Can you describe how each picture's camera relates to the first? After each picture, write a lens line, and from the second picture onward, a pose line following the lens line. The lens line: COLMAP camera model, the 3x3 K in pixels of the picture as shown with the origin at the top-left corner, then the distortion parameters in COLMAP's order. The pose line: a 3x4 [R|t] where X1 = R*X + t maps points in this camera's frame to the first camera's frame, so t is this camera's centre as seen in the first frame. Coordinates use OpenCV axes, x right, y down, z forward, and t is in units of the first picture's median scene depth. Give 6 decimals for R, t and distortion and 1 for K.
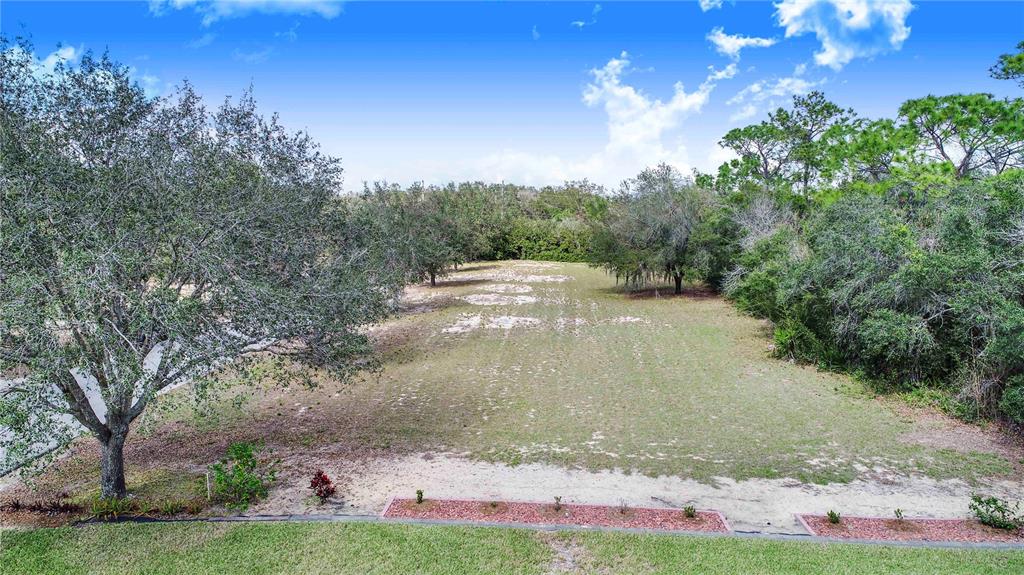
lens RADIAL K [[679.6, 0, 512.0], [0, 679.6, 287.5], [0, 0, 1]] dist [-0.000014, -0.000070]
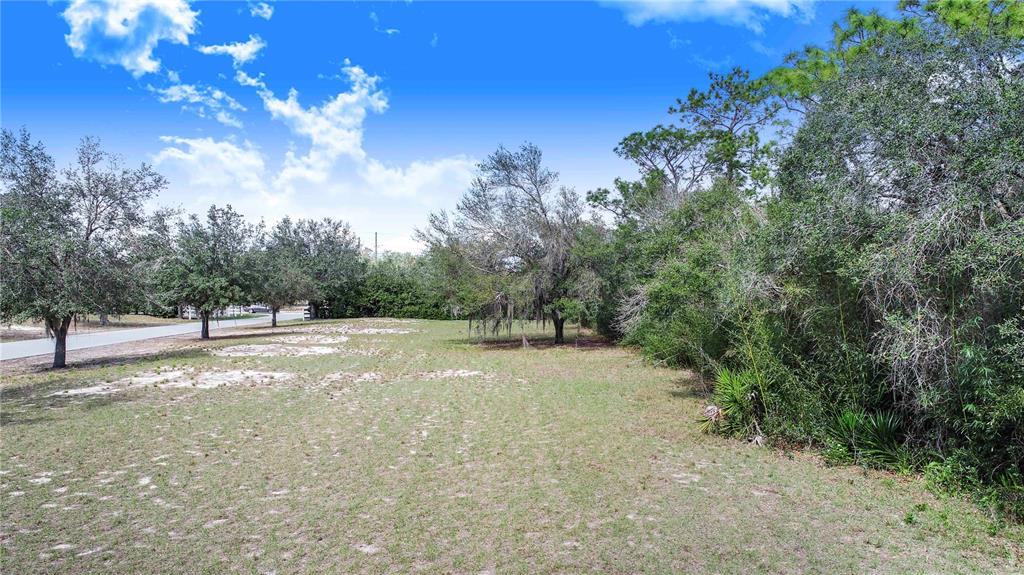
lens RADIAL K [[679.6, 0, 512.0], [0, 679.6, 287.5], [0, 0, 1]] dist [-0.000014, -0.000070]
pose [[0.992458, 0.007954, 0.122326, 0.113065], [0.007082, 0.992505, -0.121997, 0.035373], [-0.122380, 0.121944, 0.984963, 0.326831]]
